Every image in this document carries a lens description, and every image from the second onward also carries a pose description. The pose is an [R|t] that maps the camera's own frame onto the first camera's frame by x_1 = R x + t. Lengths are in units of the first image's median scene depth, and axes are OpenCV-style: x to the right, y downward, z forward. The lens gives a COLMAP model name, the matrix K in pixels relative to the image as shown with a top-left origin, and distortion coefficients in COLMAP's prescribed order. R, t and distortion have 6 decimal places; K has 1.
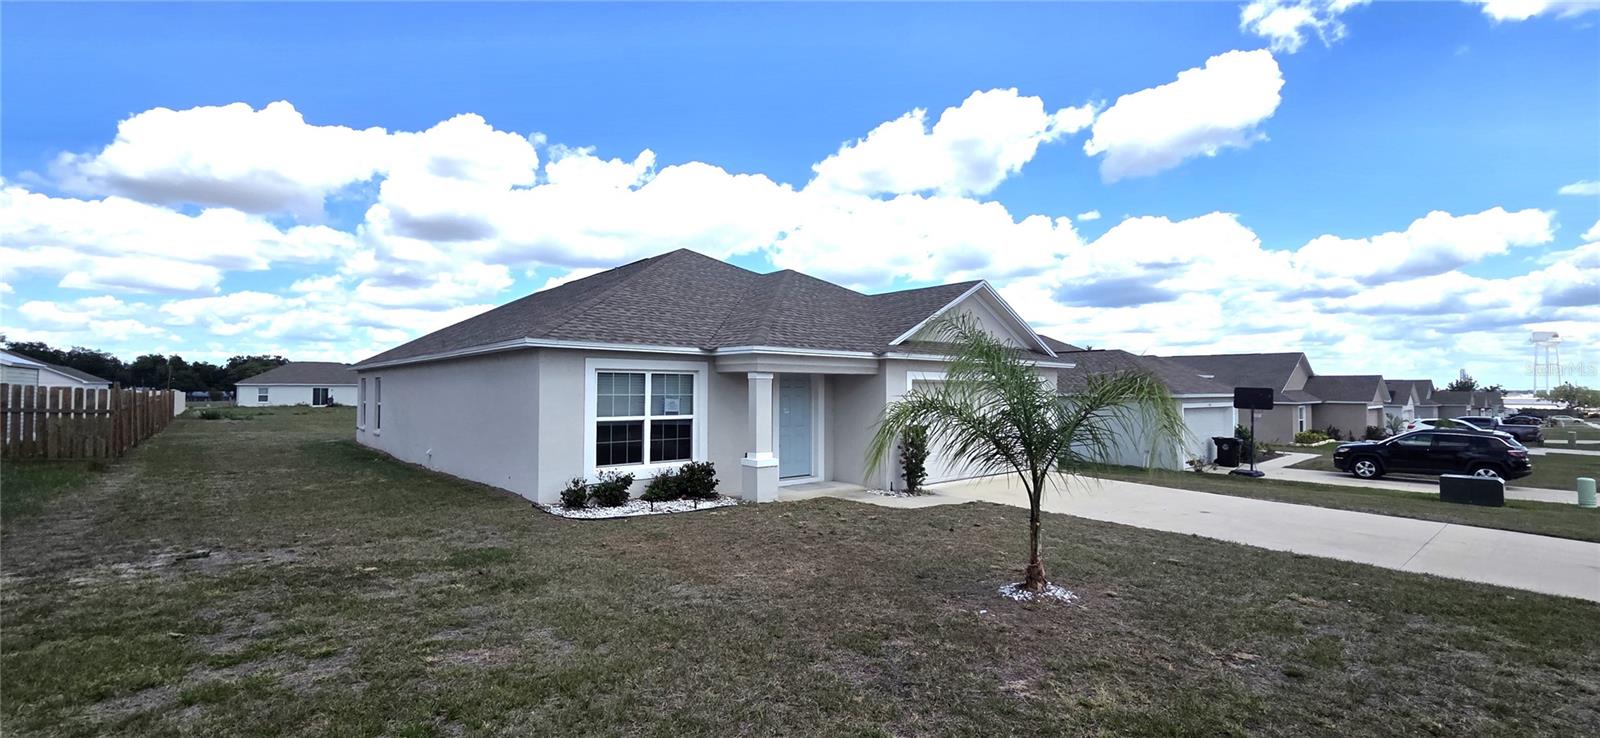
lens RADIAL K [[659.1, 0, 797.8], [0, 659.1, 365.4], [0, 0, 1]] dist [0.009871, -0.001330]
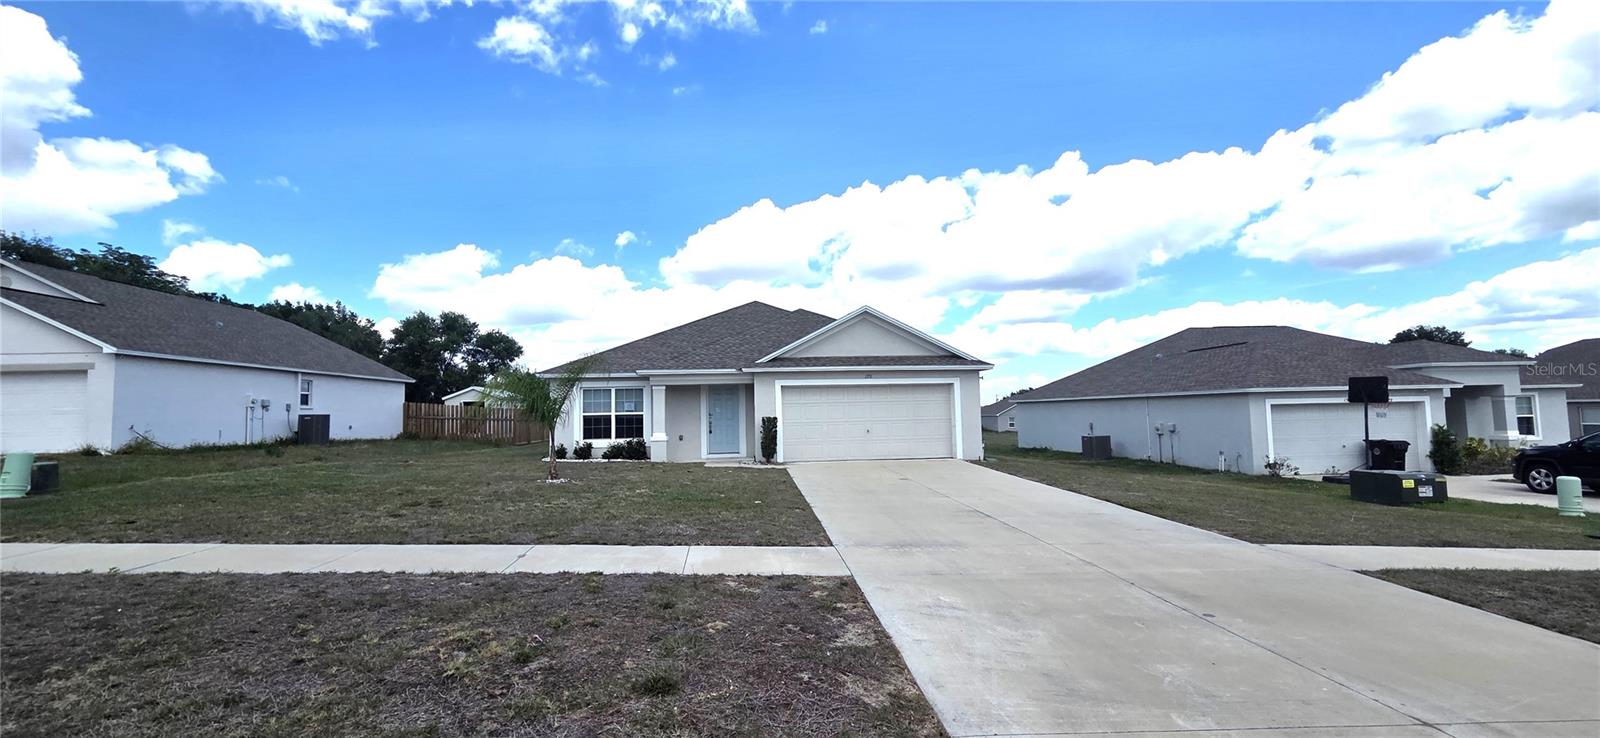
lens RADIAL K [[659.1, 0, 806.3], [0, 659.1, 370.7], [0, 0, 1]] dist [0.009871, -0.001330]
pose [[0.807586, -0.058783, -0.586813, 0.601663], [0.045070, 0.998262, -0.037972, 0.026419], [0.588025, 0.004218, 0.808832, -0.065929]]
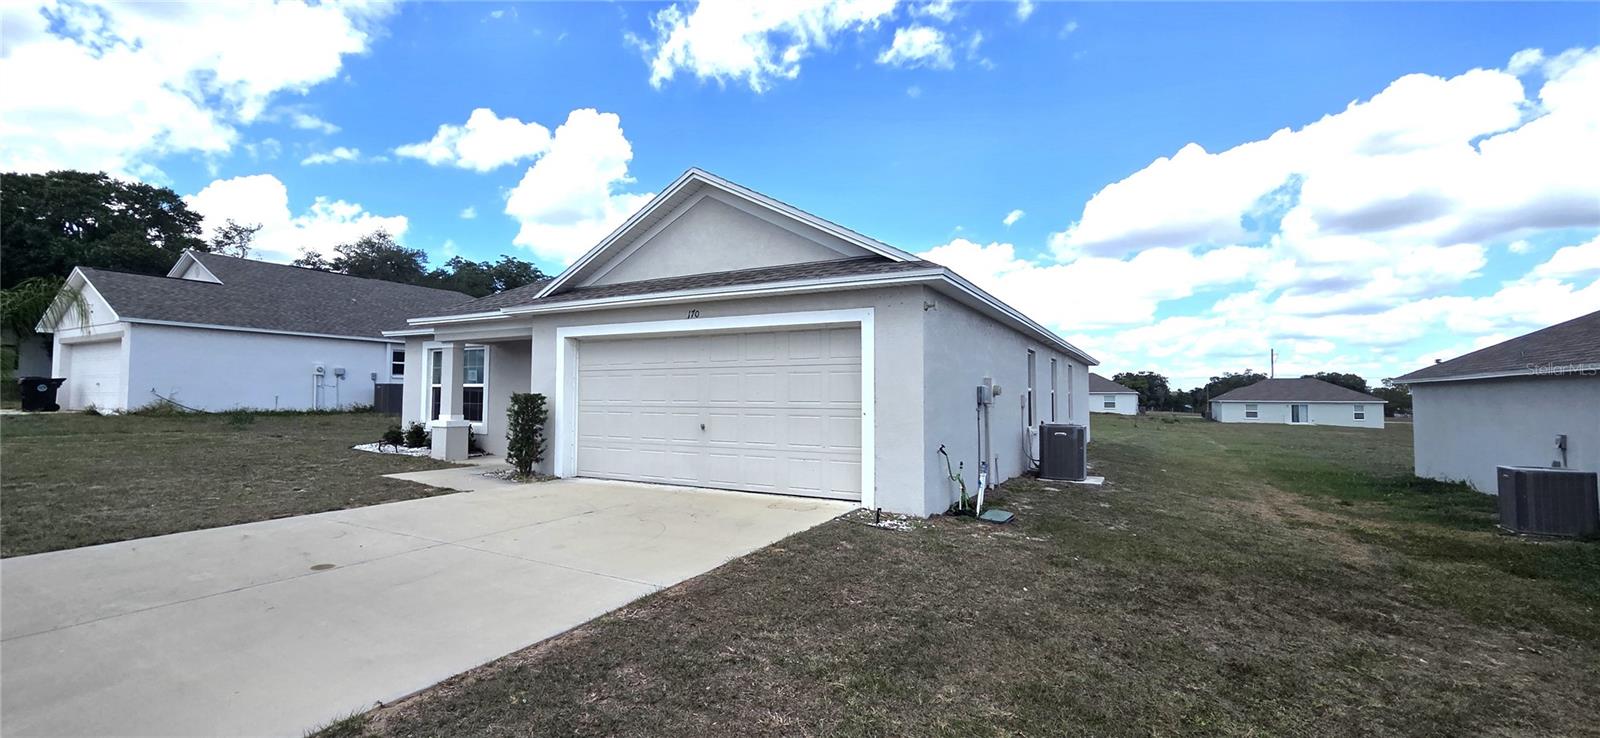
lens RADIAL K [[659.1, 0, 799.3], [0, 659.1, 358.0], [0, 0, 1]] dist [0.009871, -0.001330]
pose [[0.340649, -0.061328, -0.938188, 0.572832], [0.029081, 0.998080, -0.054684, 0.055689], [0.939741, -0.008655, 0.341778, 0.570885]]
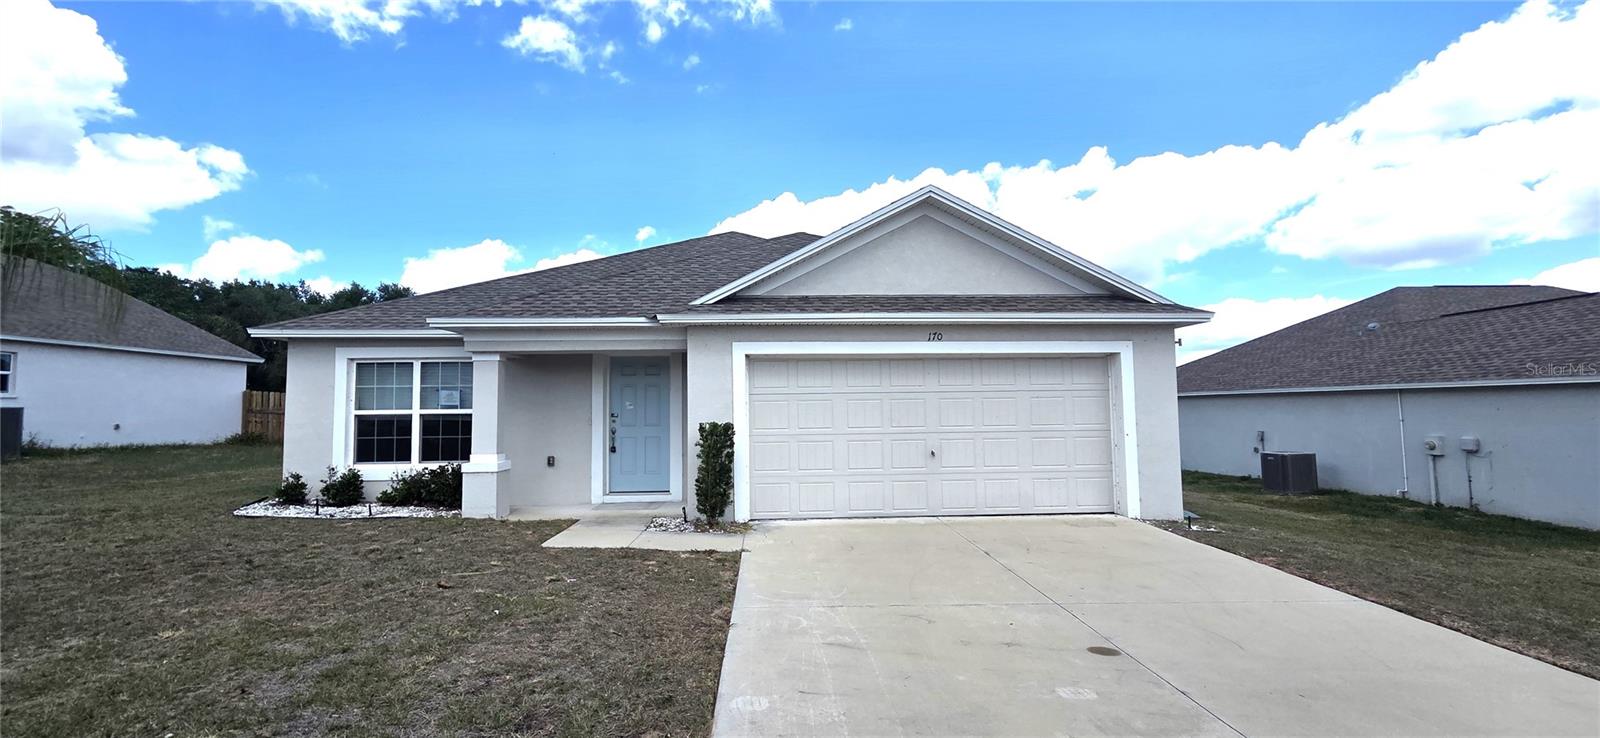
lens RADIAL K [[659.1, 0, 800.3], [0, 659.1, 365.7], [0, 0, 1]] dist [0.009871, -0.001330]
pose [[0.784379, -0.054676, -0.617867, 0.354359], [0.037459, 0.998465, -0.040802, 0.035226], [0.619150, 0.008860, 0.785223, 0.298445]]
